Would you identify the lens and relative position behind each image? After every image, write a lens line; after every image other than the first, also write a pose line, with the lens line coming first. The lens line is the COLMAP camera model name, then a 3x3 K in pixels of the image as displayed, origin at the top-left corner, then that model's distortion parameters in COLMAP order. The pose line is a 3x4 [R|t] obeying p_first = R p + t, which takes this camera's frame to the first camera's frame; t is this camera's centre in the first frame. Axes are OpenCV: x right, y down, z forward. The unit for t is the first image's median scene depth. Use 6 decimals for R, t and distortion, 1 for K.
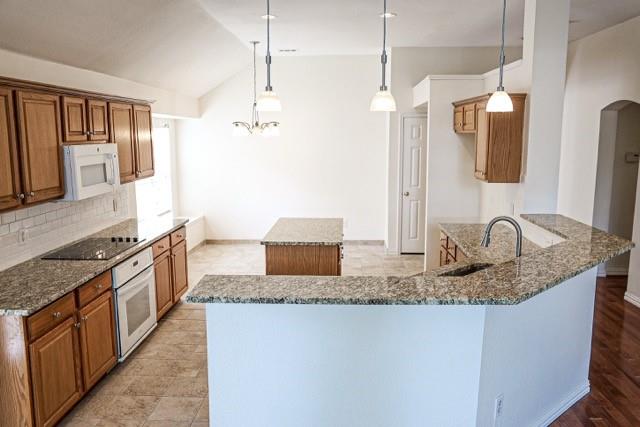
lens RADIAL K [[533.1, 0, 320.1], [0, 533.1, 212.2], [0, 0, 1]] dist [-0.013078, -0.003596]
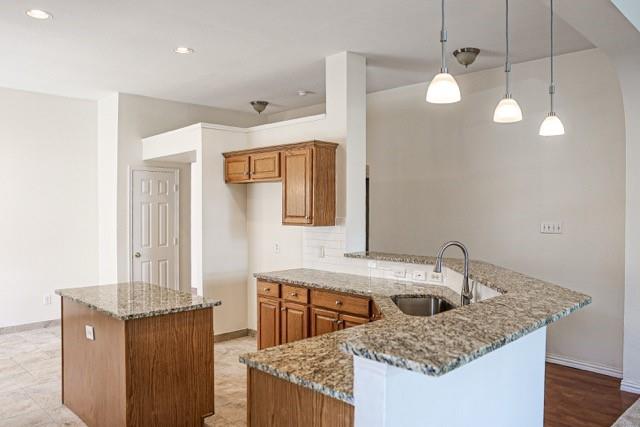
lens RADIAL K [[501.0, 0, 320.2], [0, 501.0, 214.0], [0, 0, 1]] dist [0.001751, 0.000099]
pose [[0.686779, -0.009367, 0.726806, -0.301703], [0.108807, 0.989975, -0.090056, 0.007609], [-0.718676, 0.140930, 0.680914, 0.263612]]
